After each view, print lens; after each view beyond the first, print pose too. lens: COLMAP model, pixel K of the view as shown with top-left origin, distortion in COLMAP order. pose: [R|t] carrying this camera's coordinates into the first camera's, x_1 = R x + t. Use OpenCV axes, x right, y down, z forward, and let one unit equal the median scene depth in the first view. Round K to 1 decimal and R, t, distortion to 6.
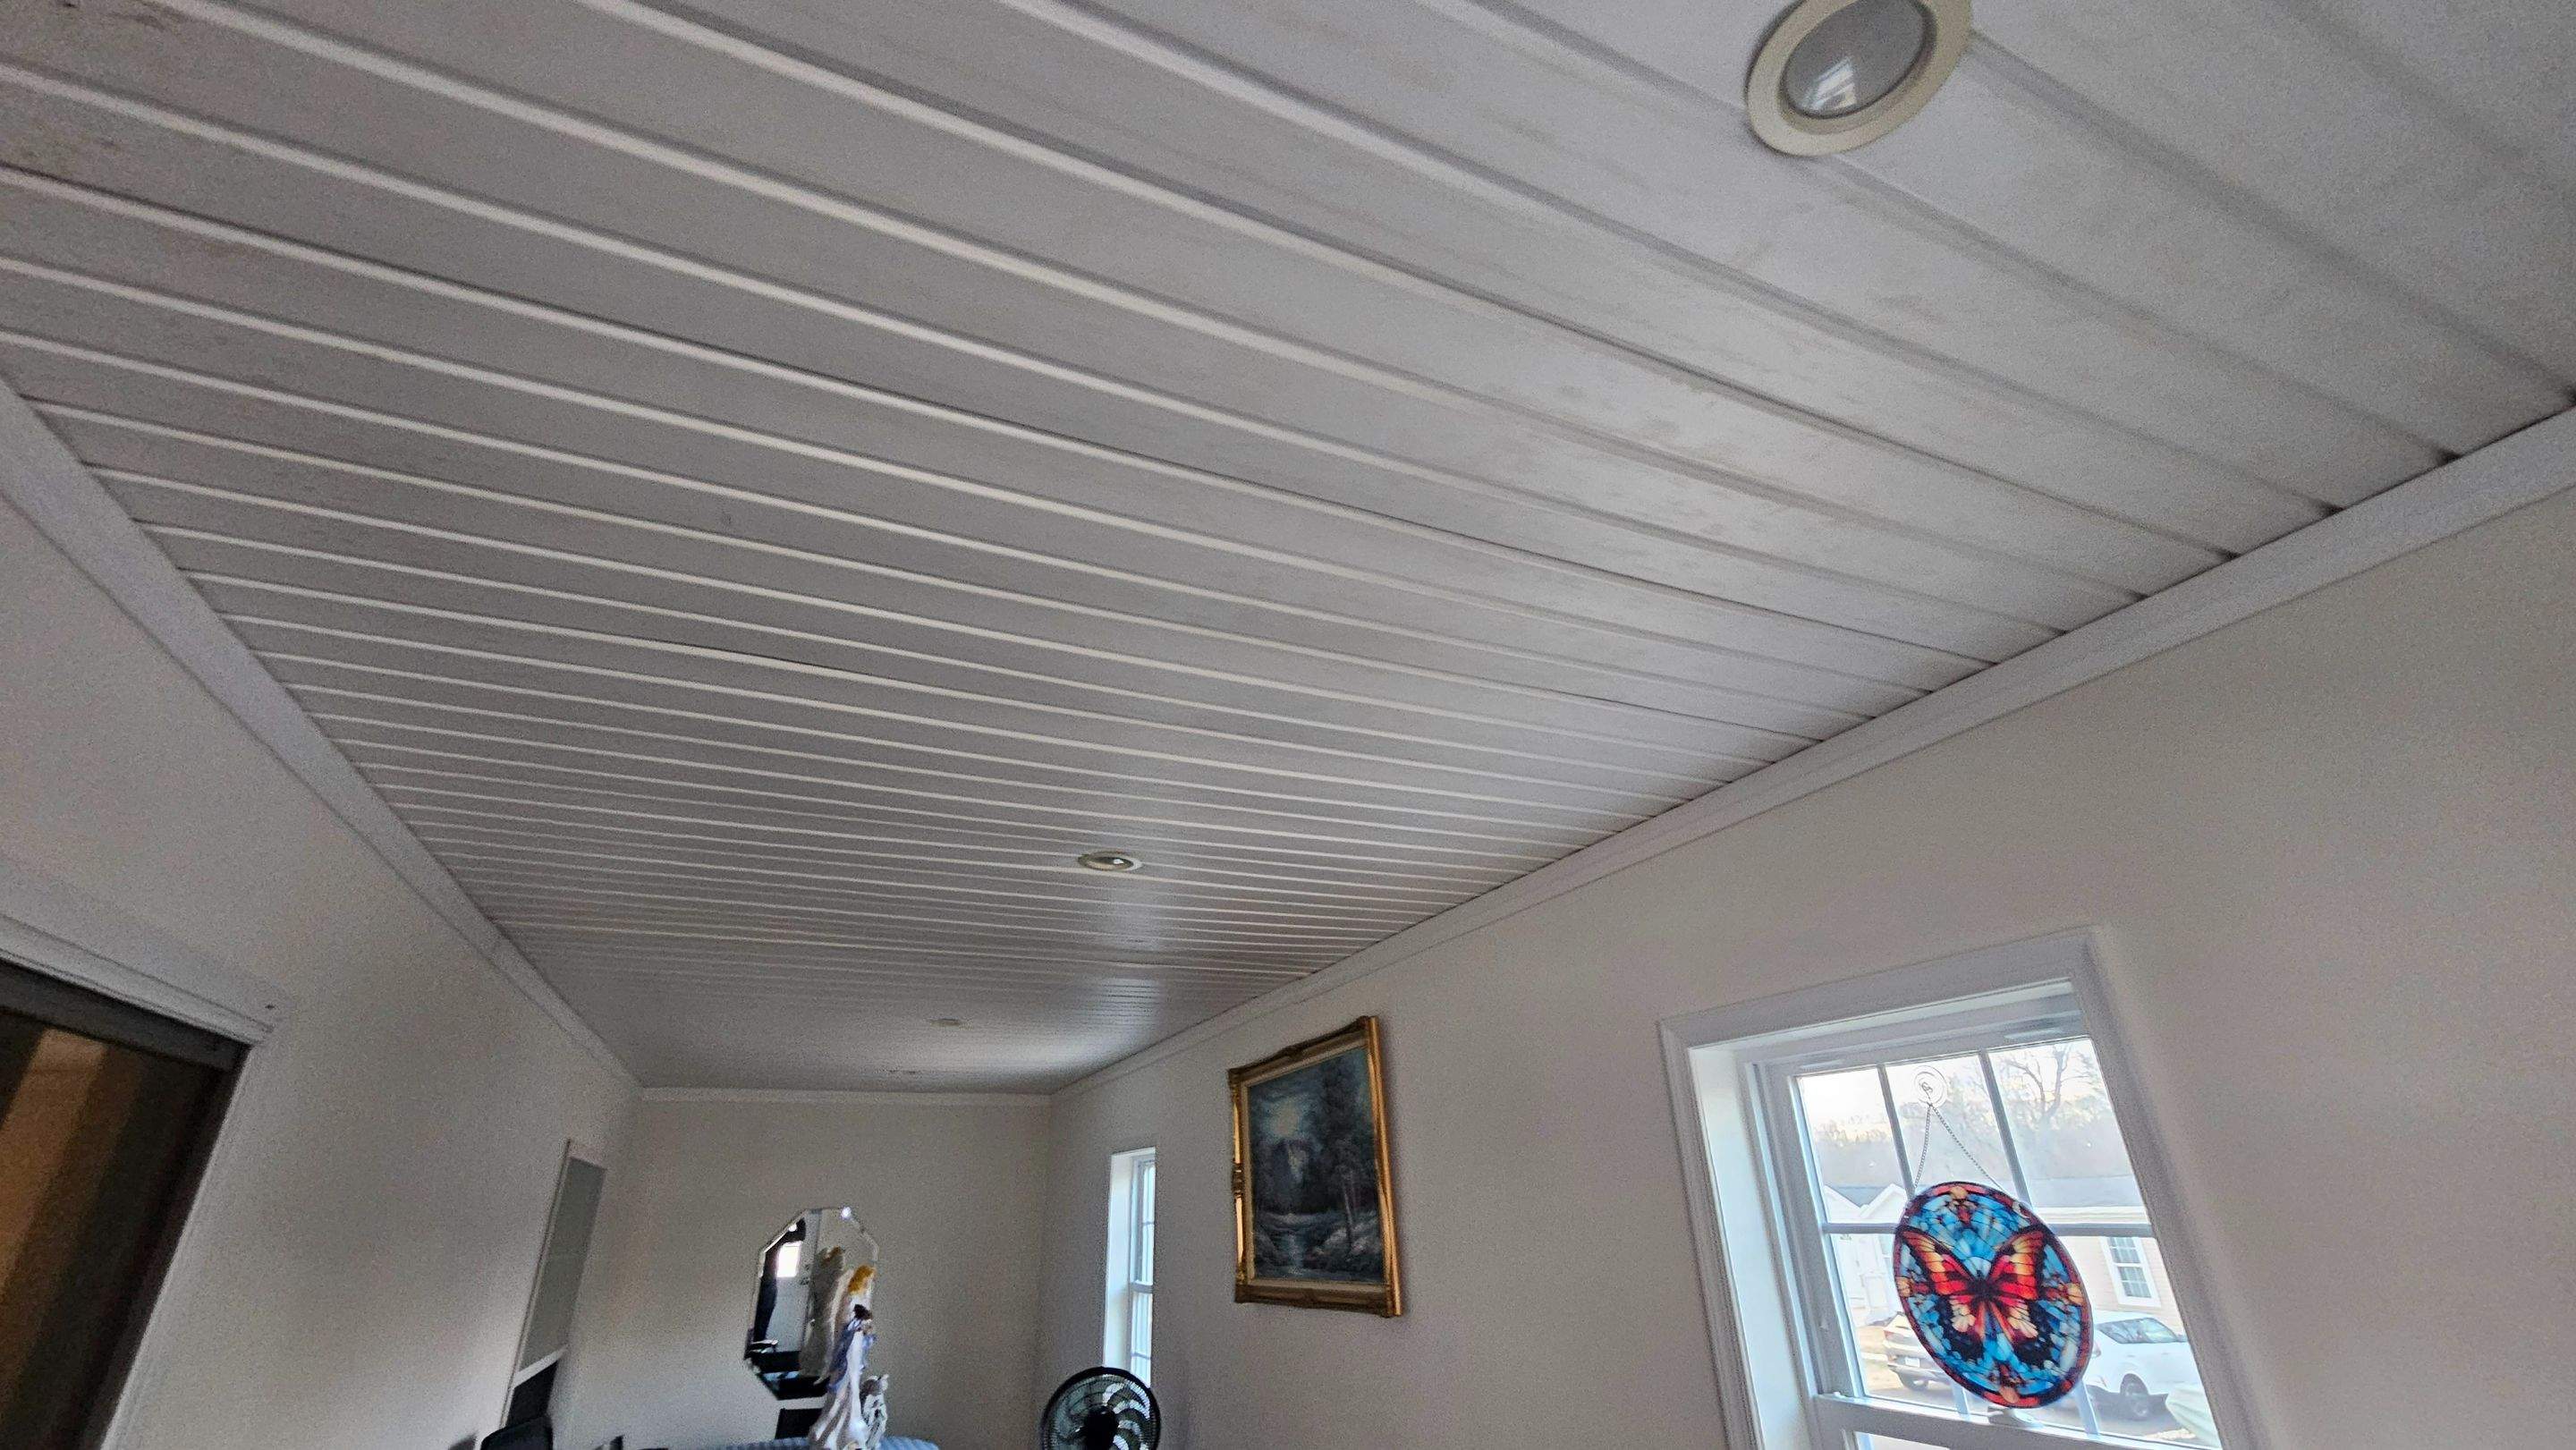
lens RADIAL K [[1055.5, 0, 1280.3], [0, 1055.5, 722.2], [0, 0, 1]] dist [-0.005173, 0.003110]
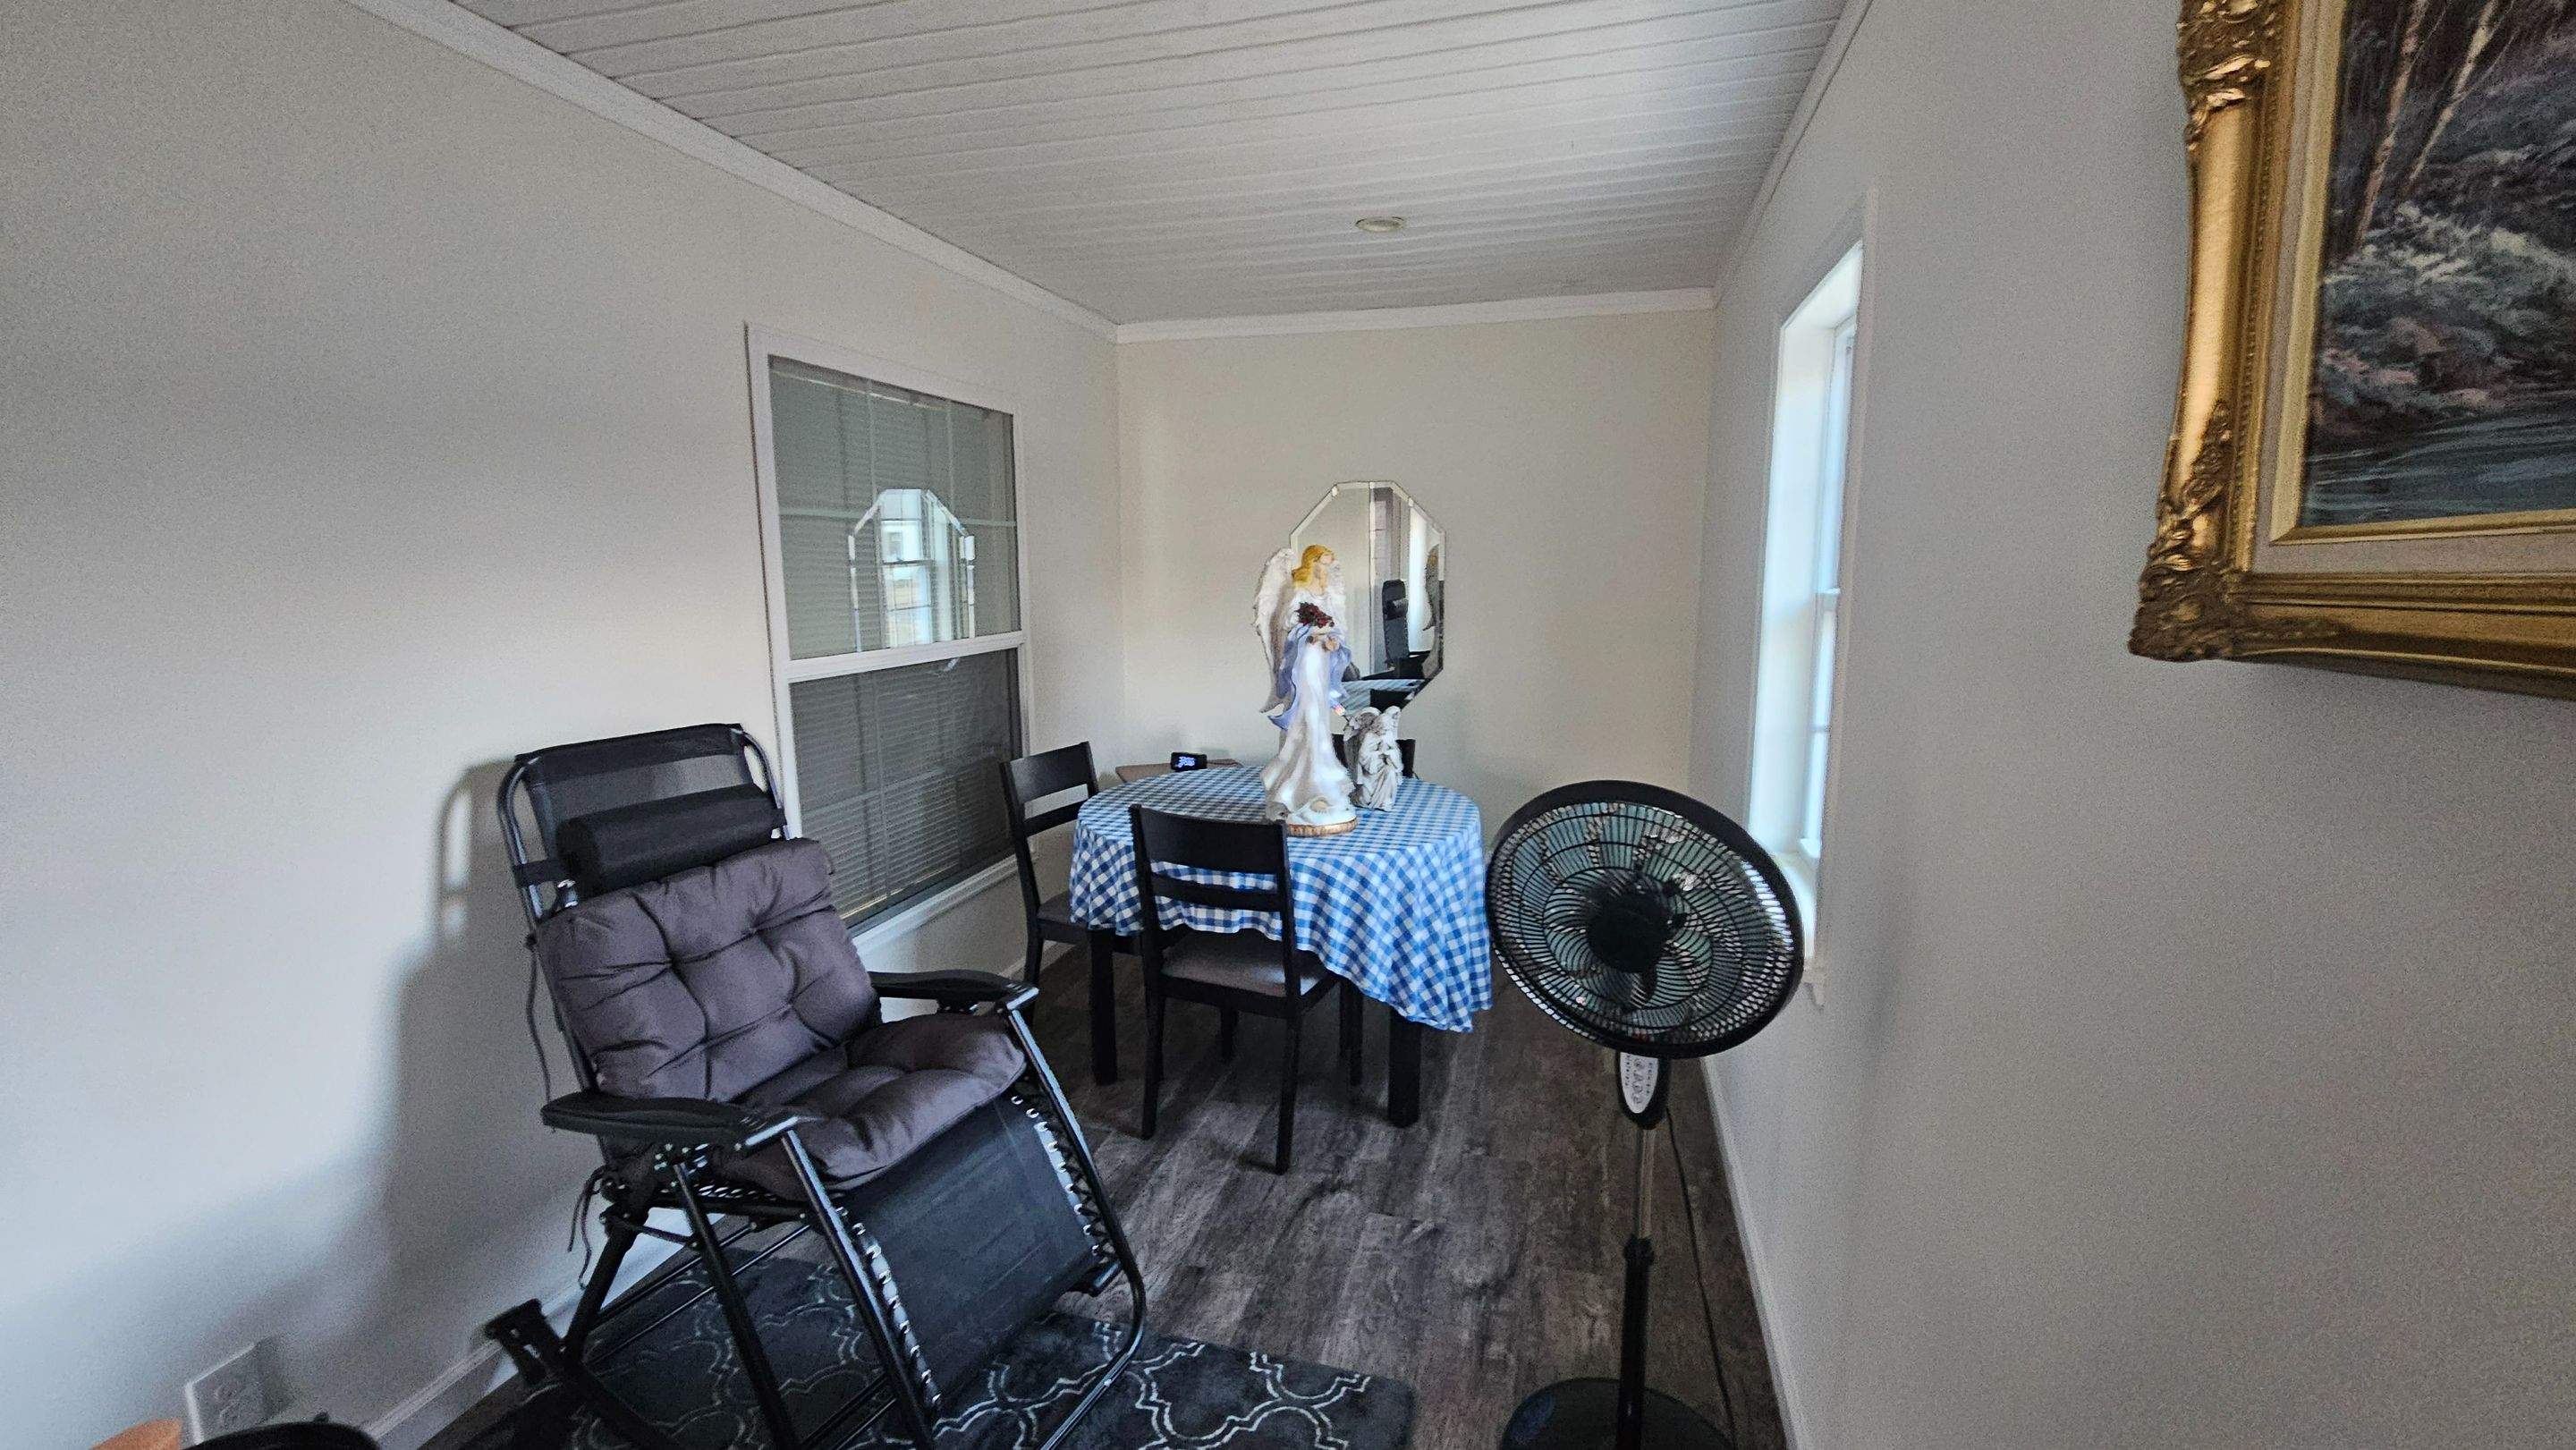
lens RADIAL K [[1063.9, 0, 1278.6], [0, 1063.9, 727.0], [0, 0, 1]] dist [-0.000668, 0.000051]
pose [[0.768586, 0.119474, -0.628491, -0.030334], [0.259977, 0.839302, 0.477477, 0.336744], [0.584540, -0.530375, 0.614016, 0.615116]]
